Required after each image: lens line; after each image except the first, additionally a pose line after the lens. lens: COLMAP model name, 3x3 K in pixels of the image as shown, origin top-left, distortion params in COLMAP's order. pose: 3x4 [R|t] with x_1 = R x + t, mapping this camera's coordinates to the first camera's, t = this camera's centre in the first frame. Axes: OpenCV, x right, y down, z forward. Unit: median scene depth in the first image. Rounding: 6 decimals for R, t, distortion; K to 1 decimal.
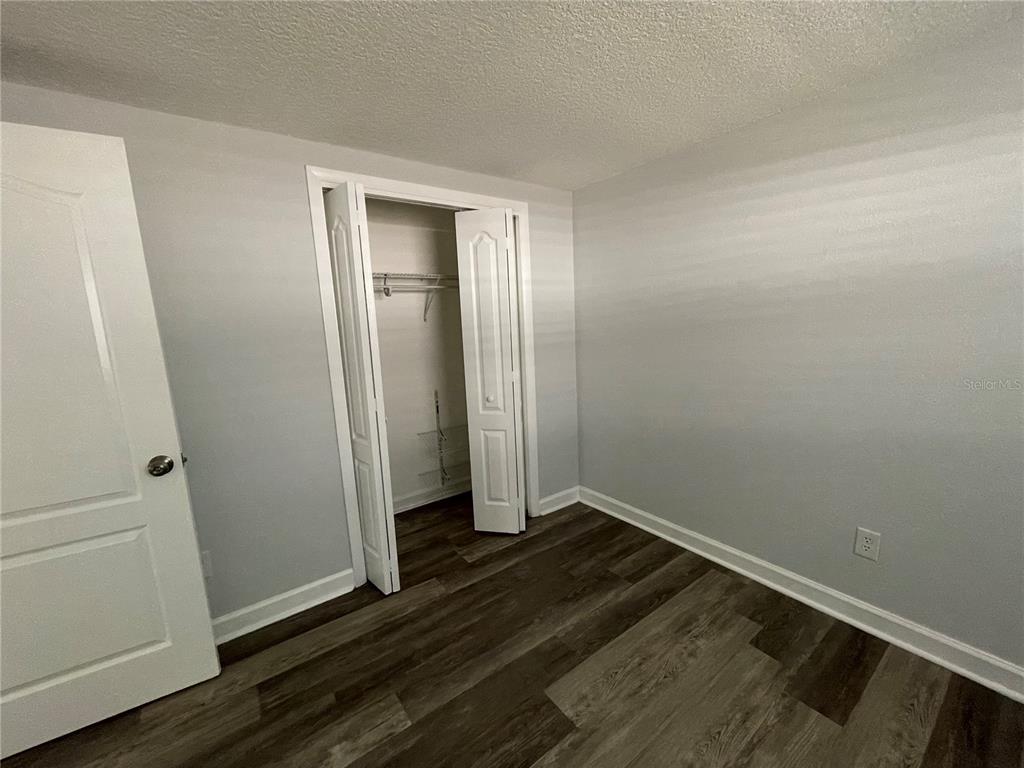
lens RADIAL K [[417.3, 0, 515.7], [0, 417.3, 380.7], [0, 0, 1]] dist [-0.005426, 0.001127]
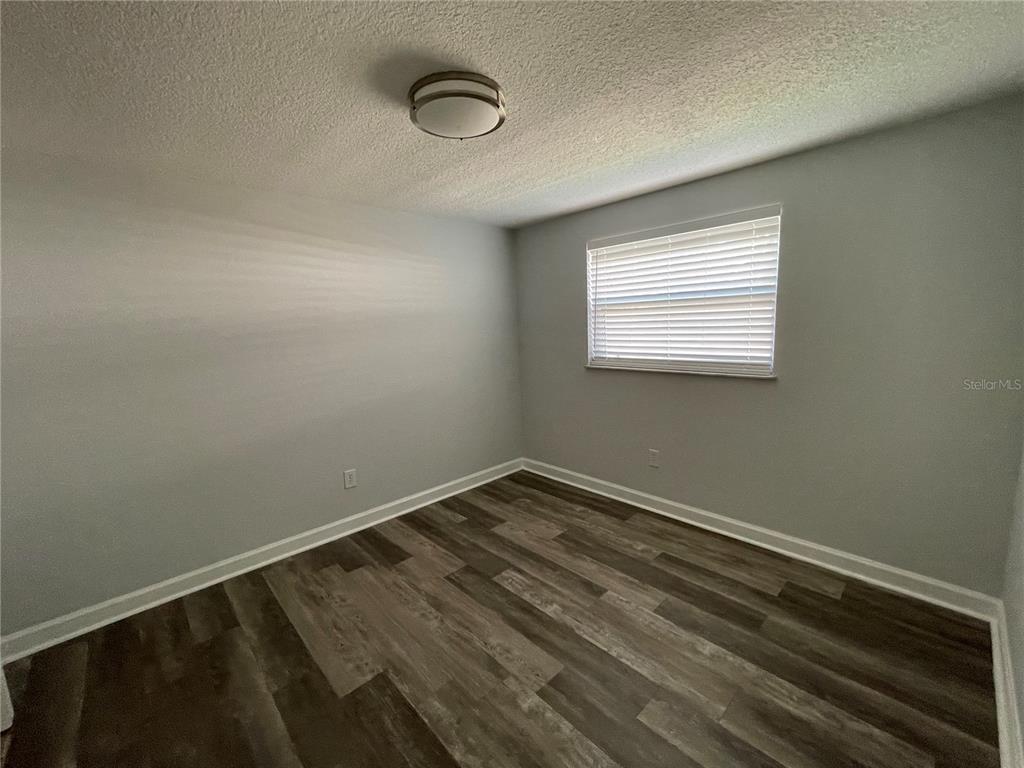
lens RADIAL K [[417.3, 0, 512.4], [0, 417.3, 386.6], [0, 0, 1]] dist [-0.005426, 0.001127]
pose [[-0.134459, -0.099038, 0.985958, -0.820475], [0.188114, 0.974348, 0.123525, -0.046443], [-0.972900, 0.202081, -0.112380, 0.482581]]
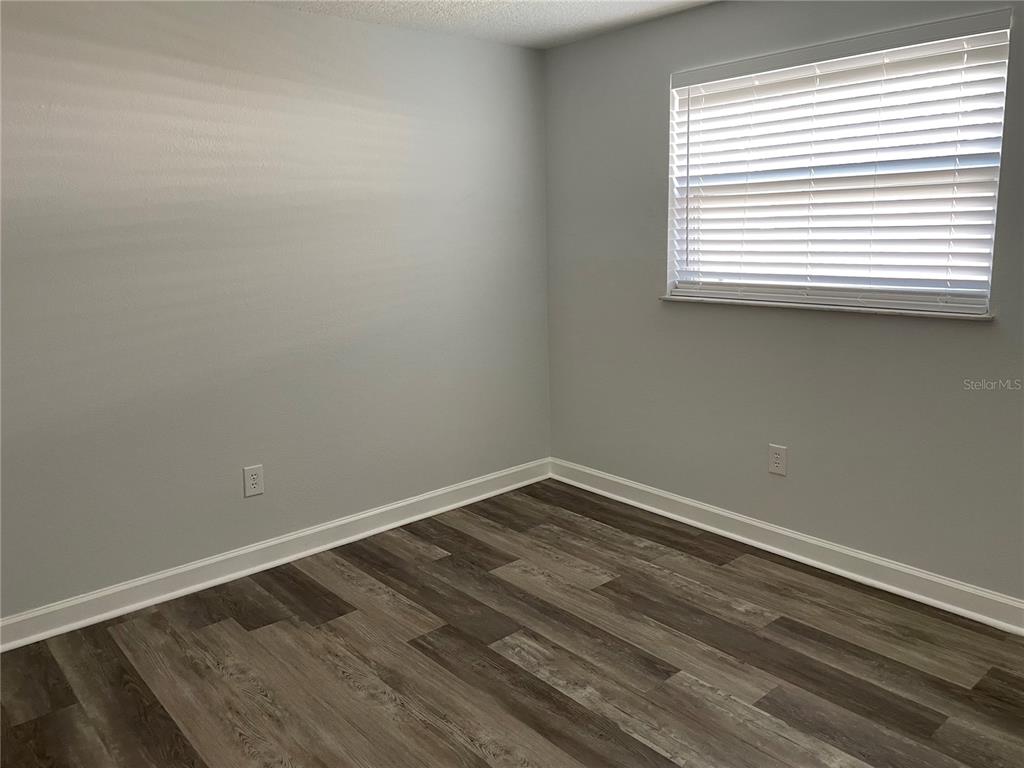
lens RADIAL K [[776.4, 0, 514.4], [0, 776.4, 377.6], [0, 0, 1]] dist [0.080932, -0.105054]
pose [[-0.090447, -0.144444, 0.985371, -0.967801], [0.176406, 0.971457, 0.158597, -0.025679], [-0.980153, 0.188170, -0.062385, 0.467216]]
